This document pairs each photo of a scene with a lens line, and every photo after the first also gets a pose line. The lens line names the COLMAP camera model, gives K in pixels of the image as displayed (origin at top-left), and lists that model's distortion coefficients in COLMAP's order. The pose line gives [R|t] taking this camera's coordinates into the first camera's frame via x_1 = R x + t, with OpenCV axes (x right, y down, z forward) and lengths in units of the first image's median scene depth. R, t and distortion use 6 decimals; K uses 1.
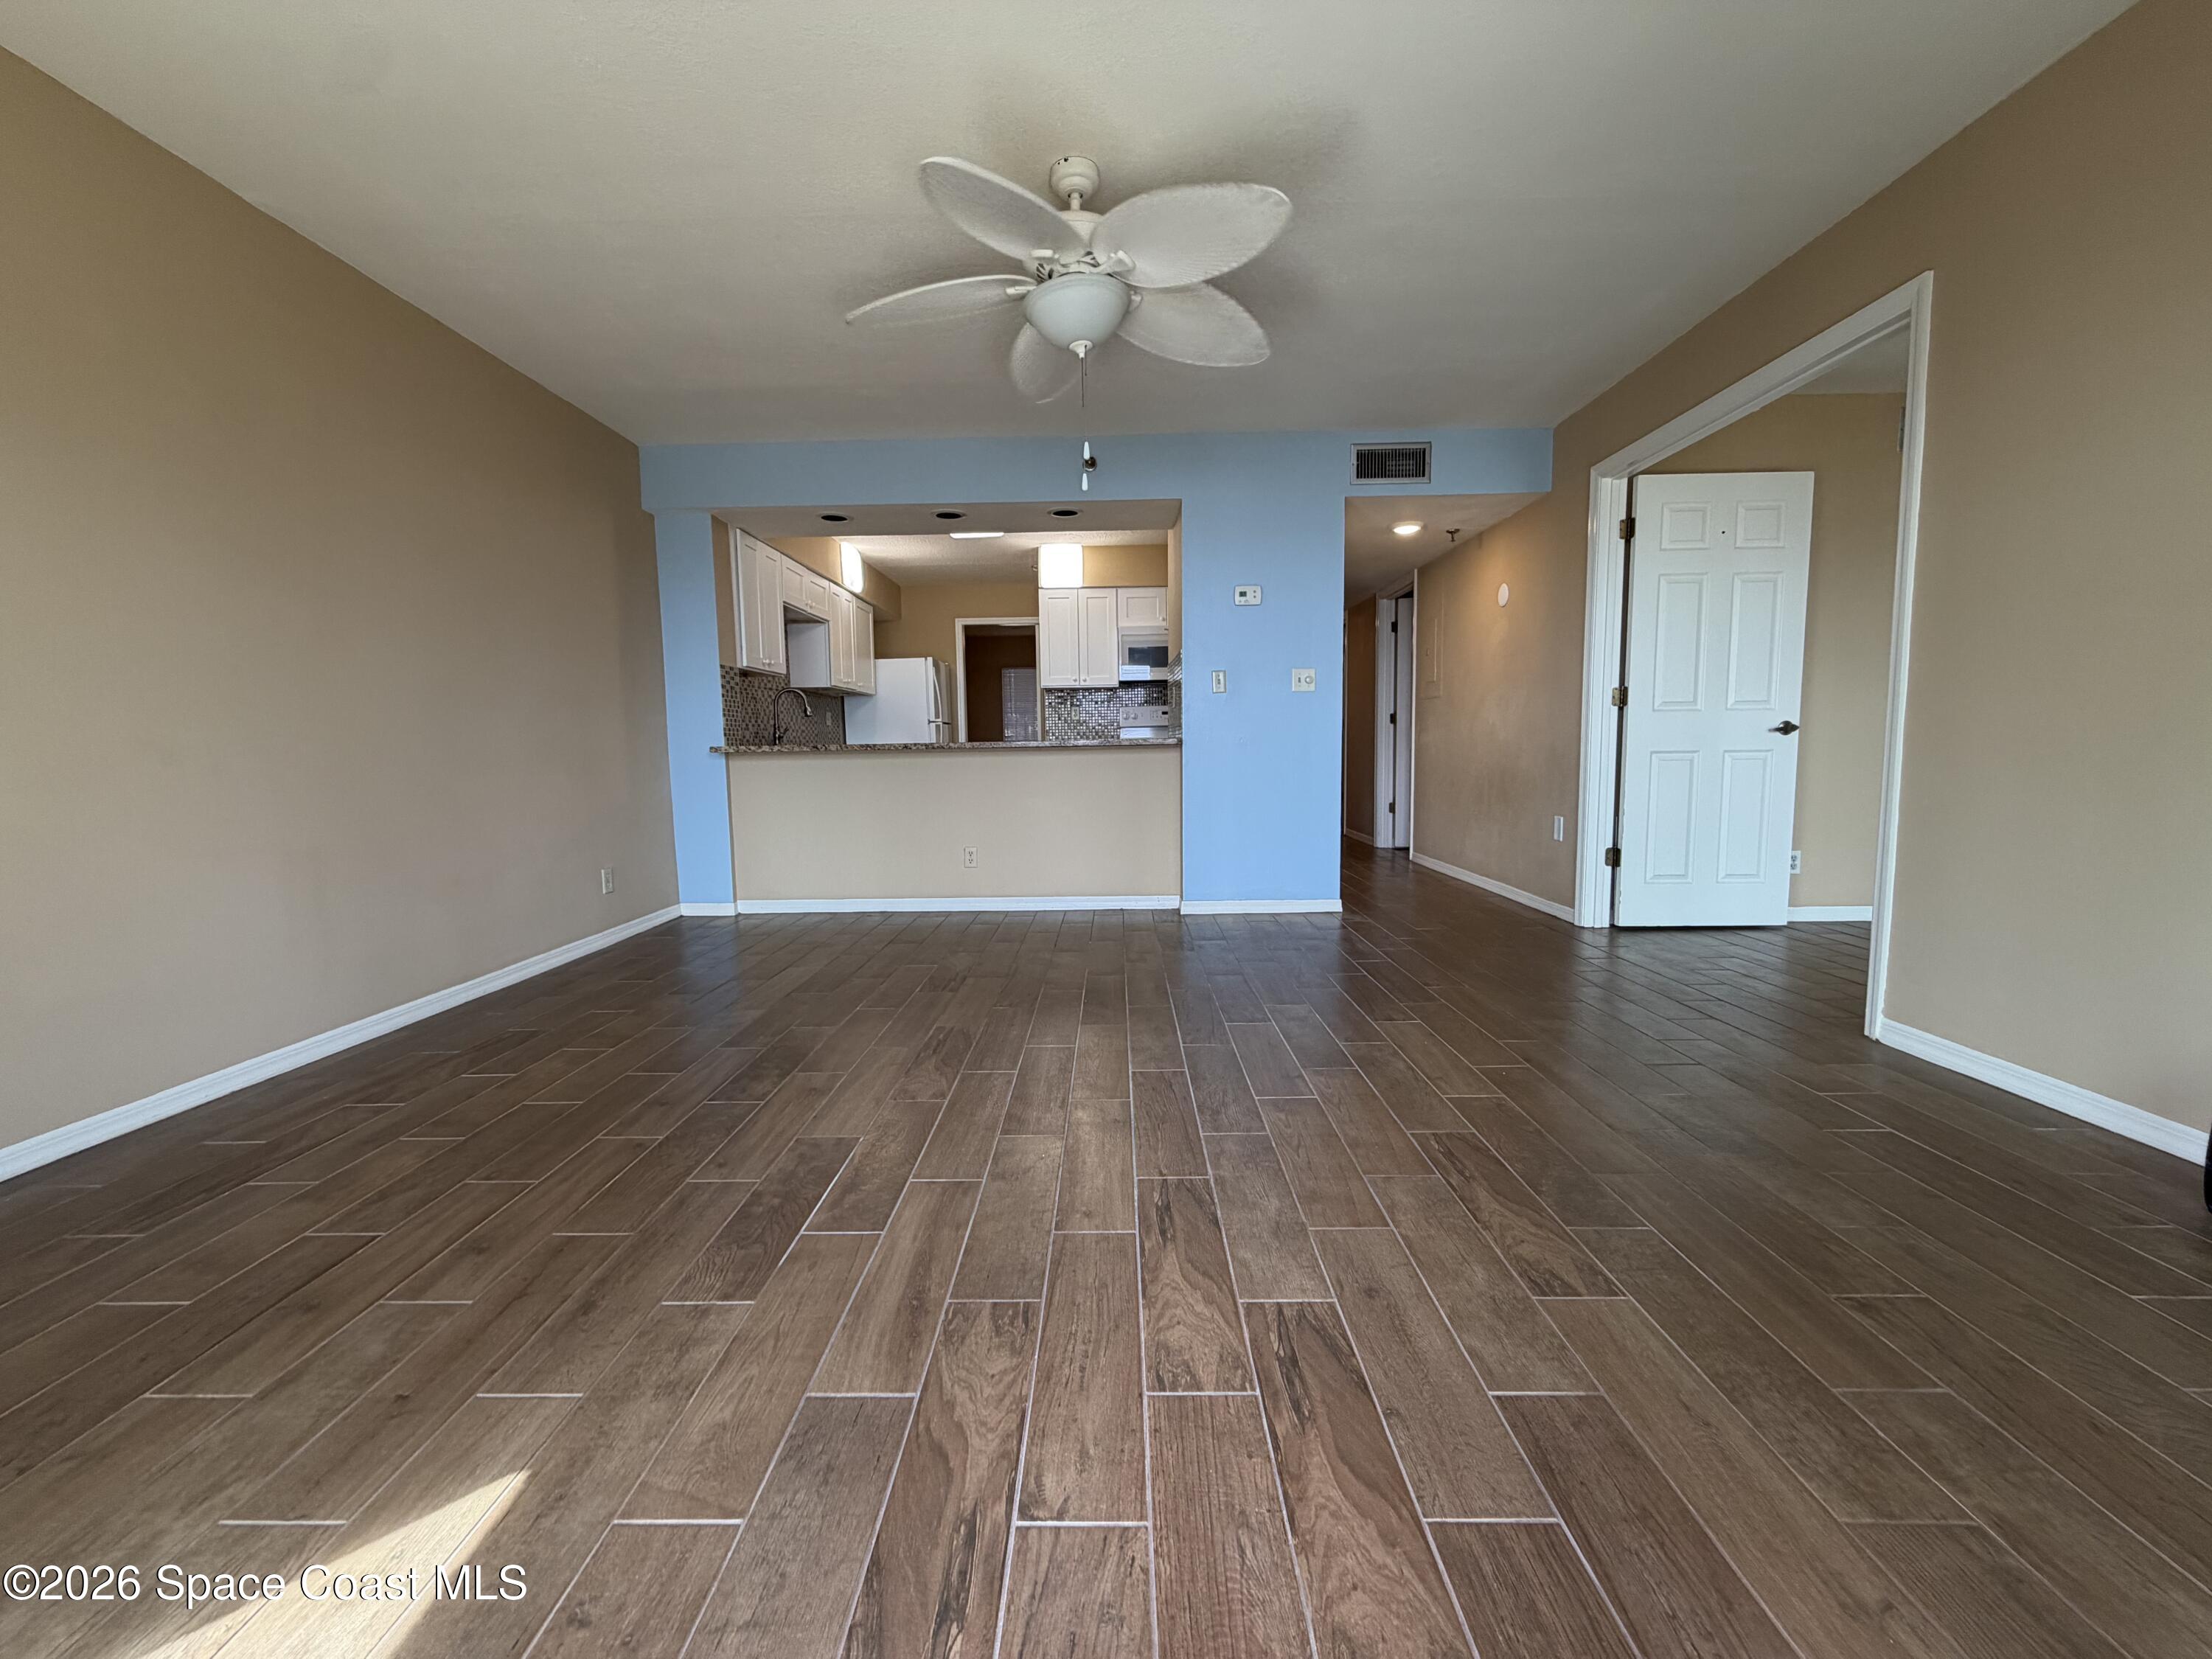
lens RADIAL K [[880.3, 0, 1100.9], [0, 880.3, 829.8], [0, 0, 1]] dist [-0.000421, 0.000525]
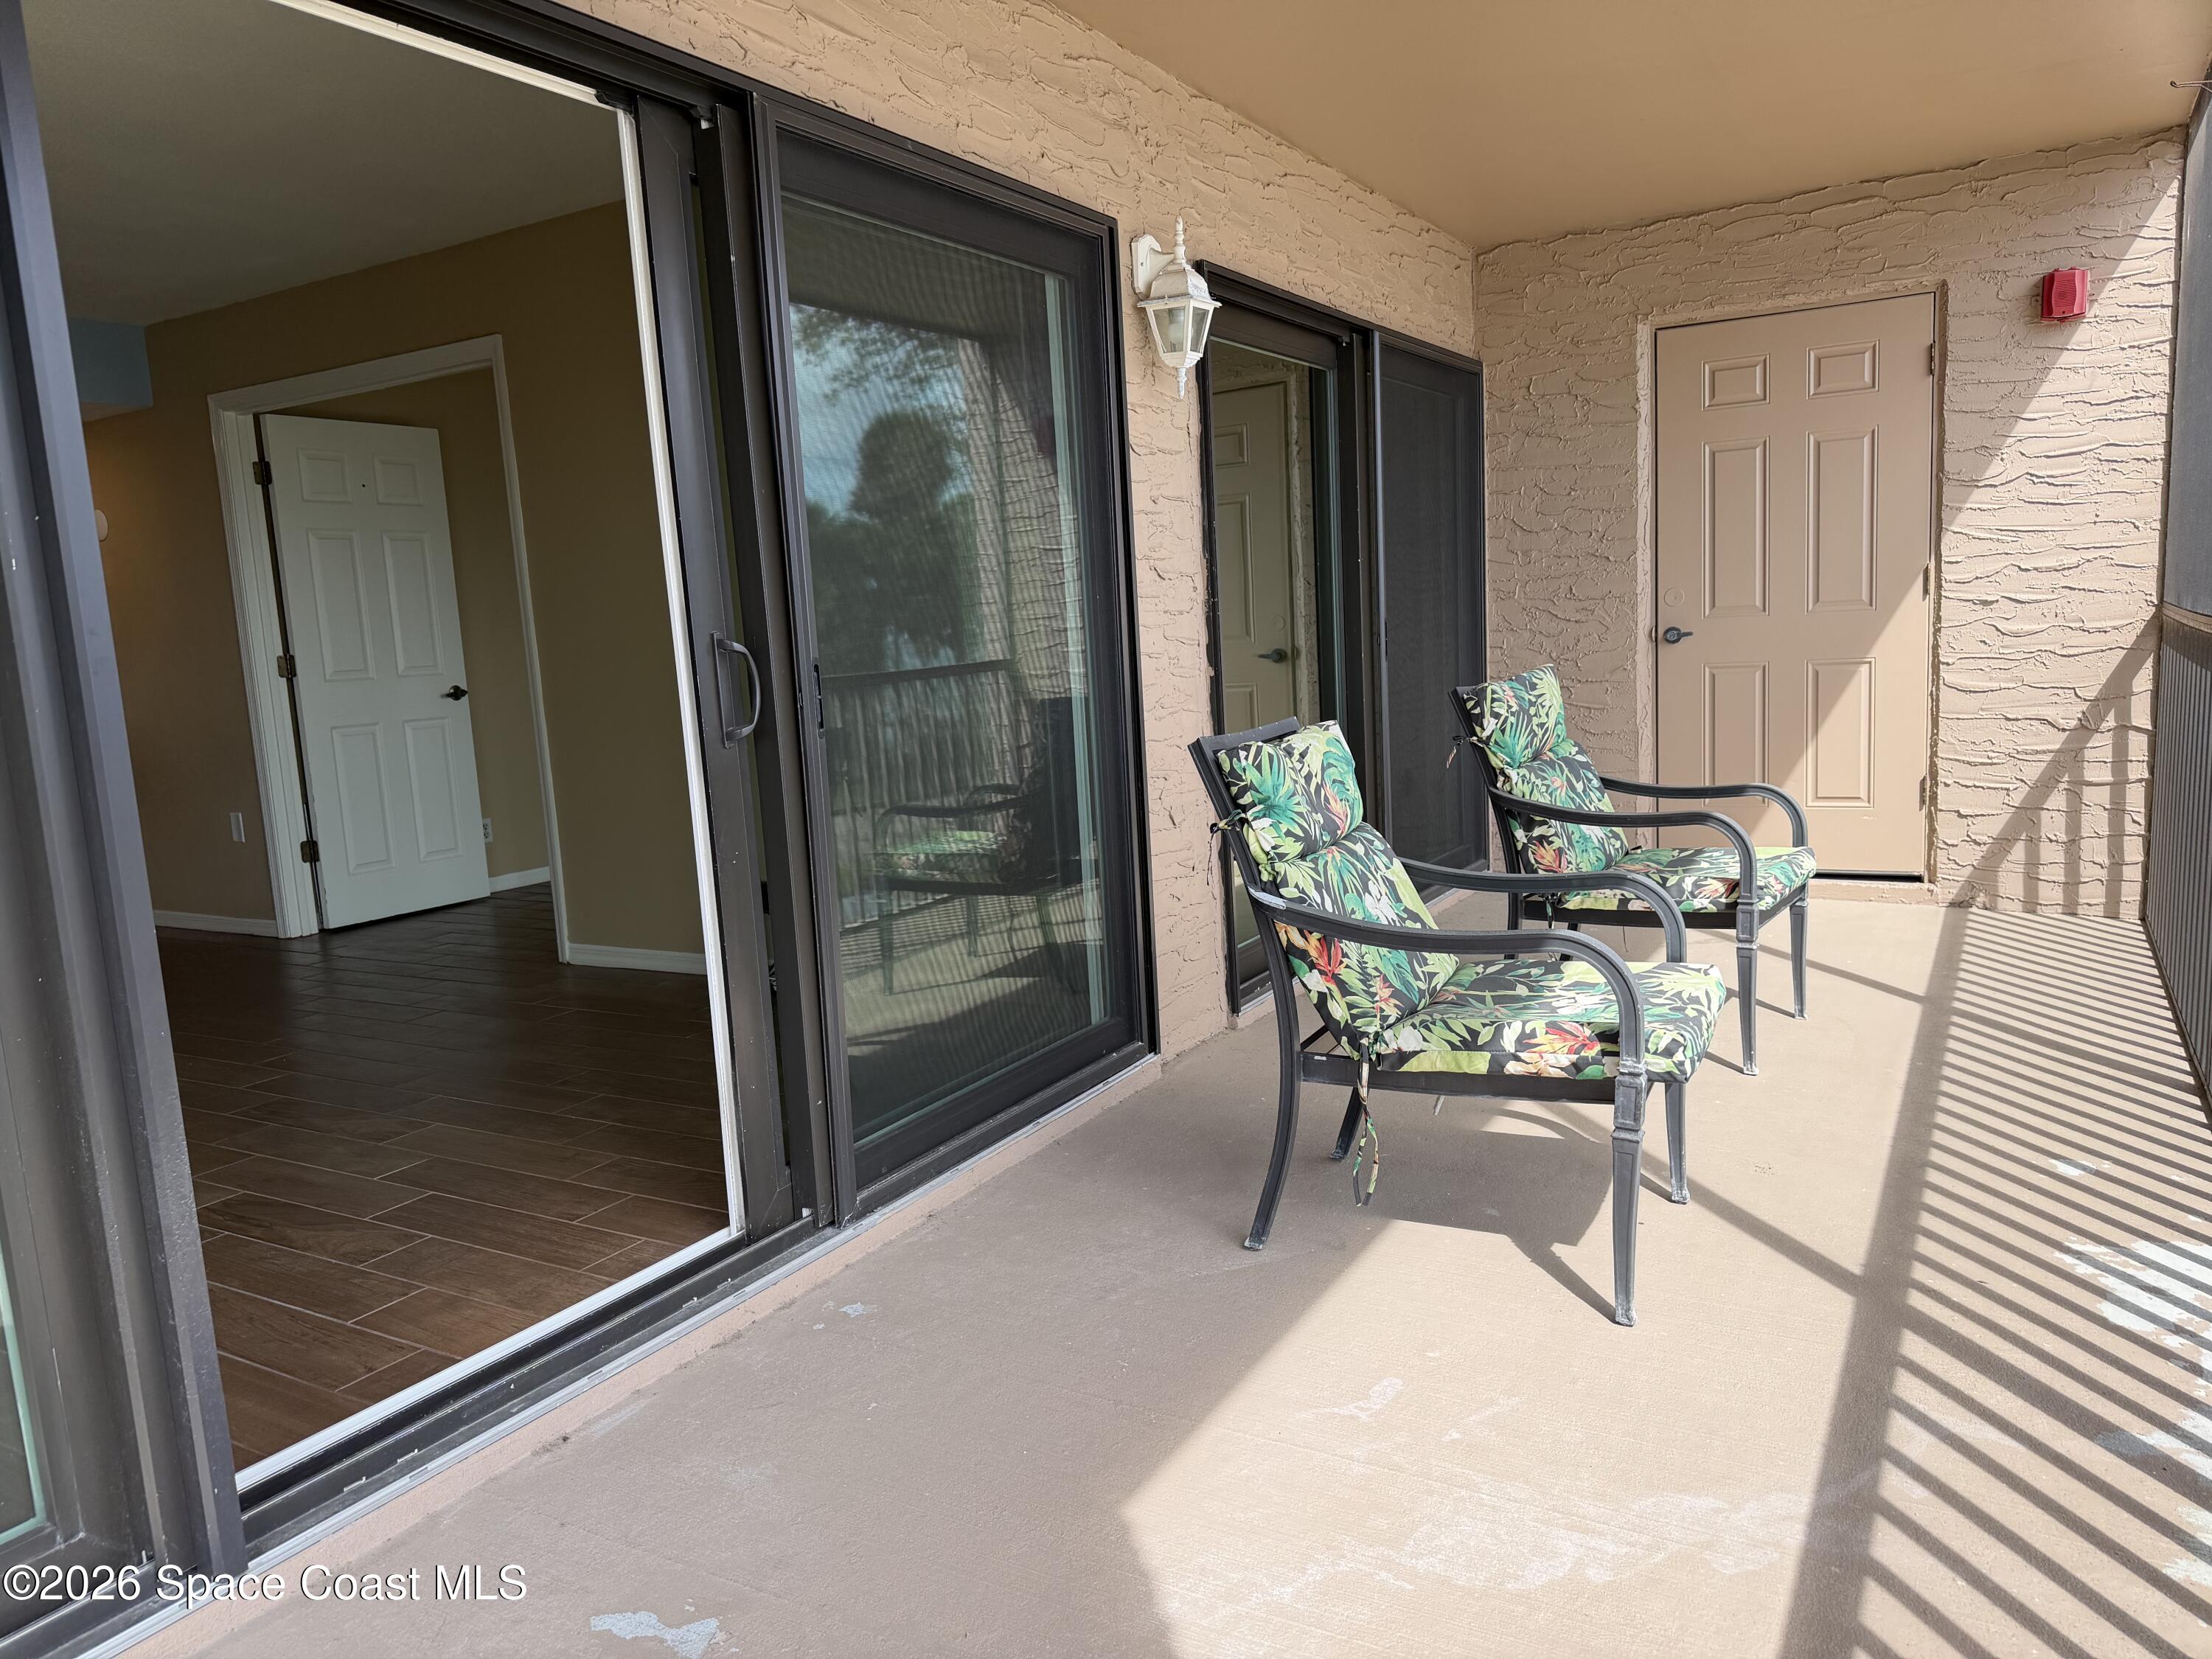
lens RADIAL K [[1542.1, 0, 1106.0], [0, 1542.1, 839.1], [0, 0, 1]] dist [-0.000840, -0.002311]
pose [[0.488085, -0.133765, 0.862485, -0.336528], [0.130298, 0.988279, 0.079538, 0.000504], [-0.863015, 0.073558, 0.499794, -0.426743]]
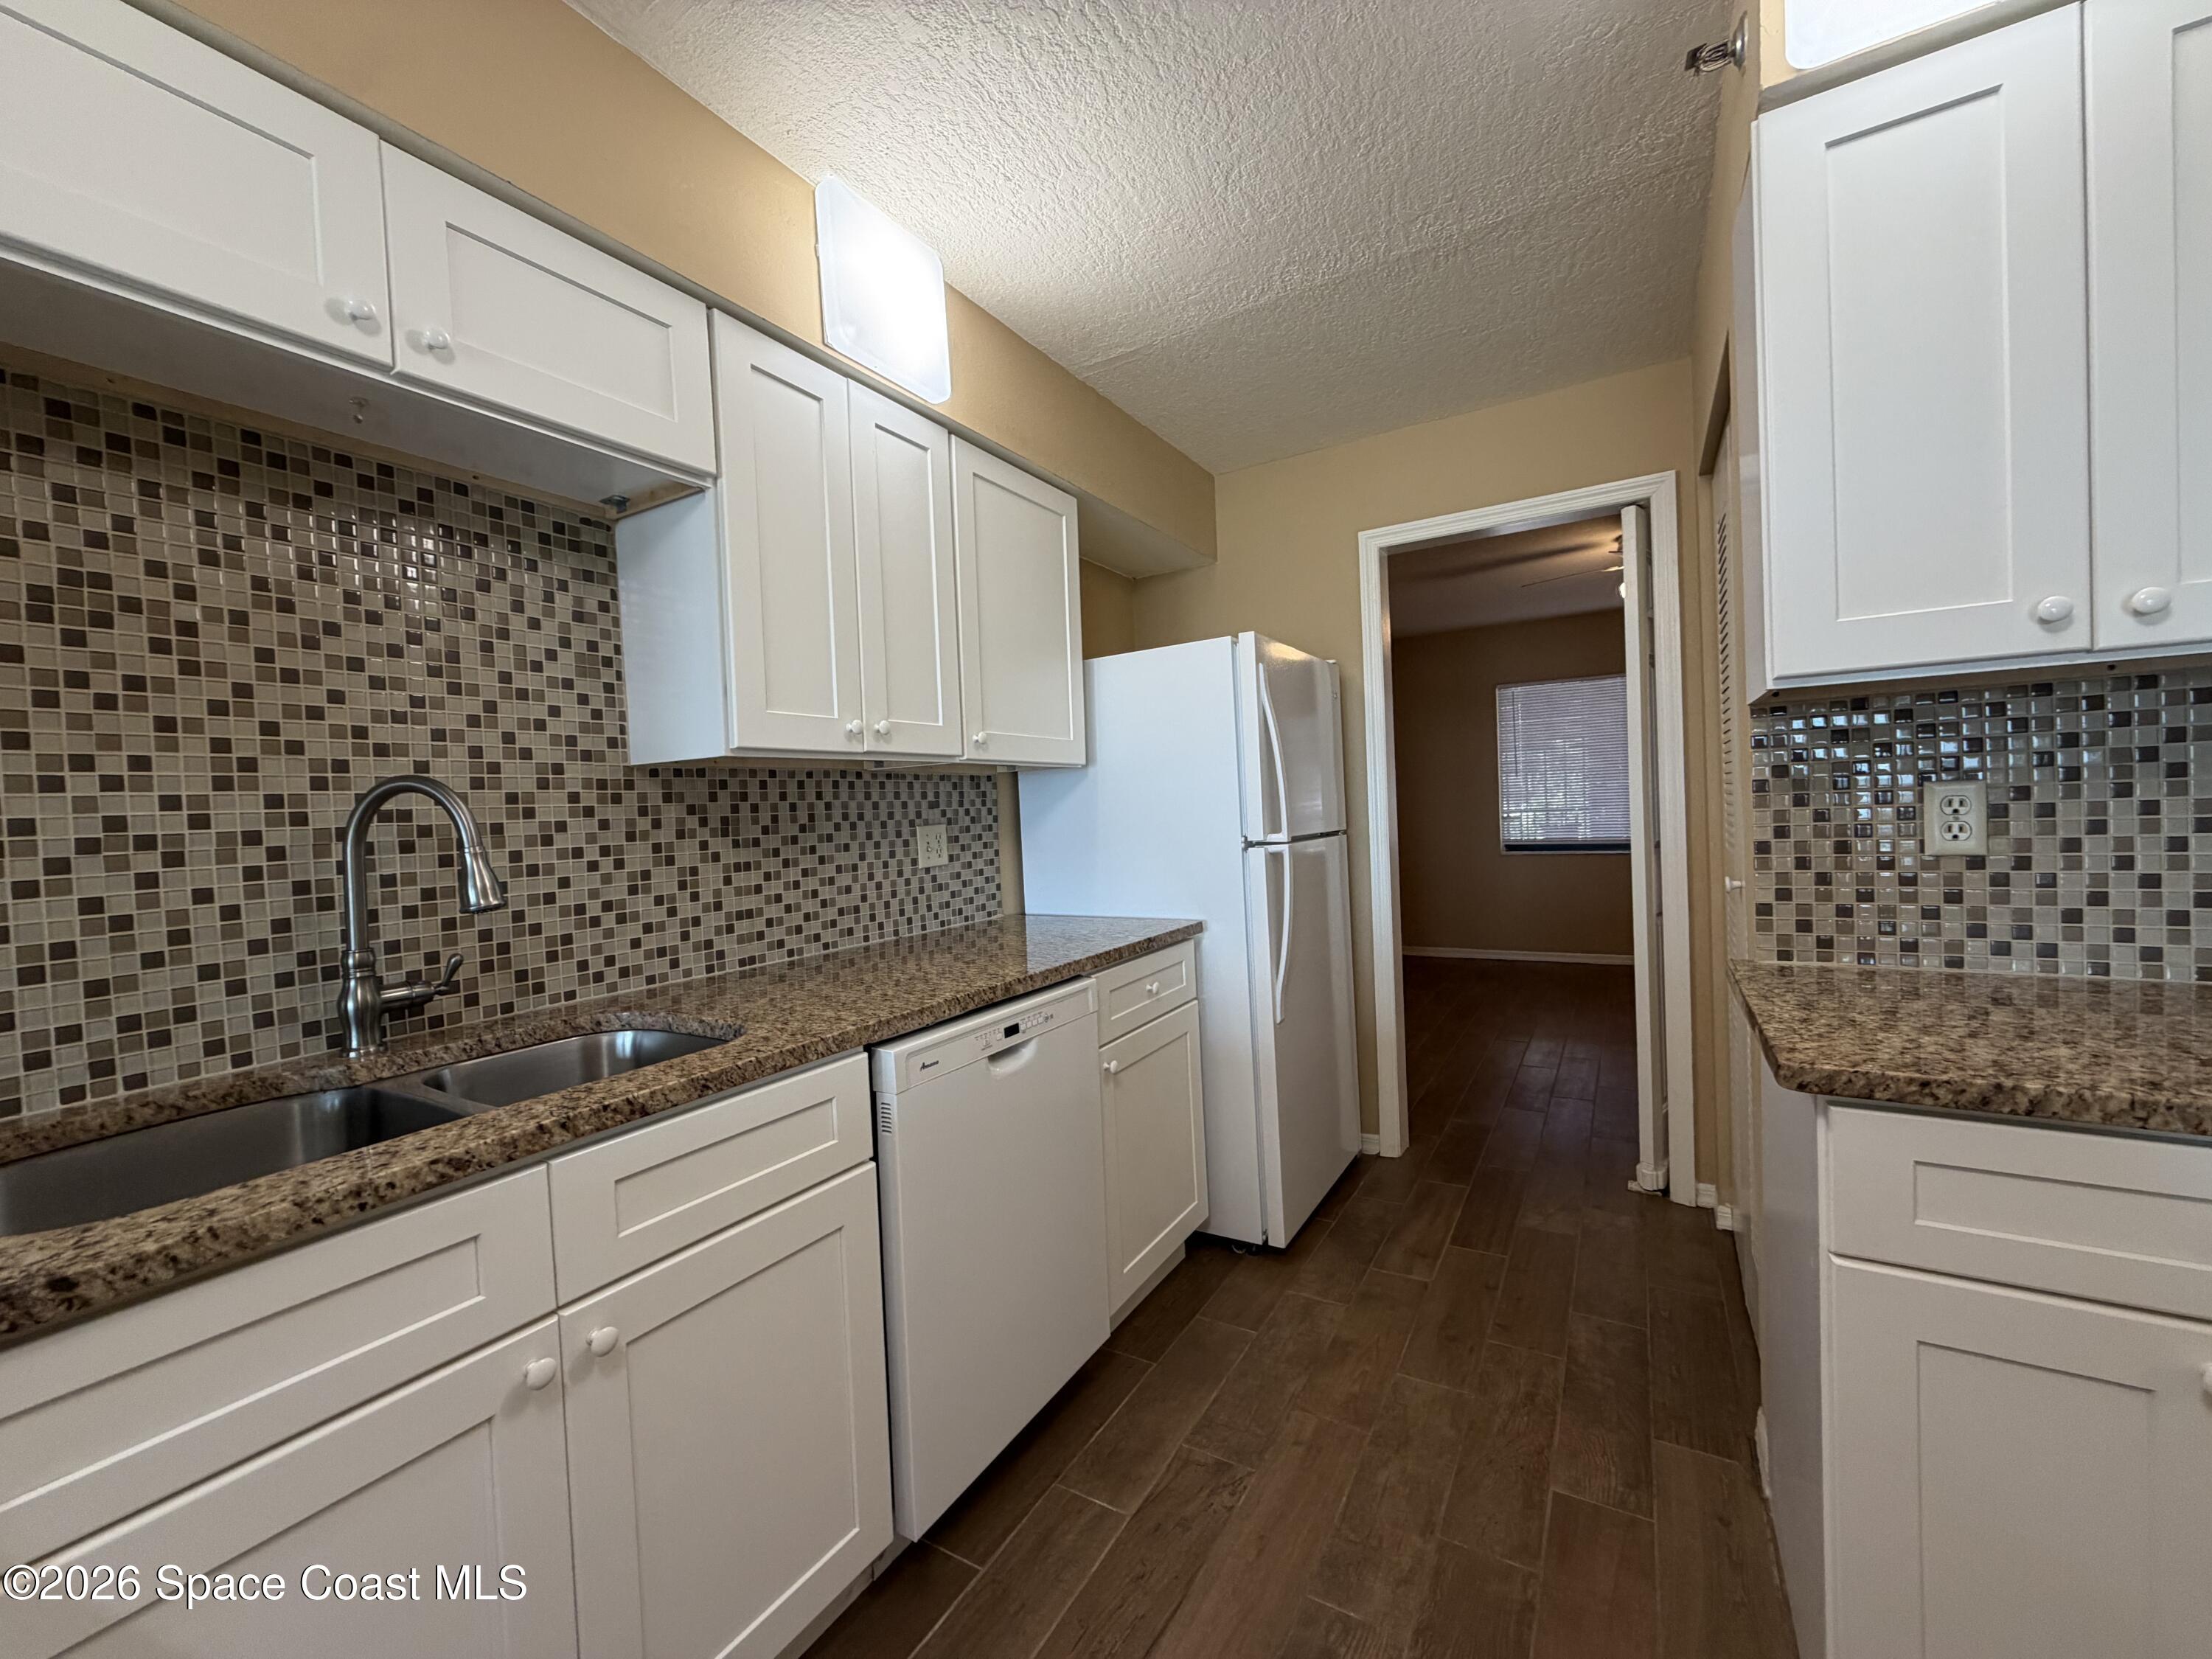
lens RADIAL K [[880.3, 0, 1100.9], [0, 880.3, 829.8], [0, 0, 1]] dist [-0.000421, 0.000525]
pose [[0.864081, -0.008845, -0.503275, -0.158899], [-0.019362, 0.998522, -0.050793, -0.206520], [0.502980, 0.053634, 0.862632, 1.323010]]
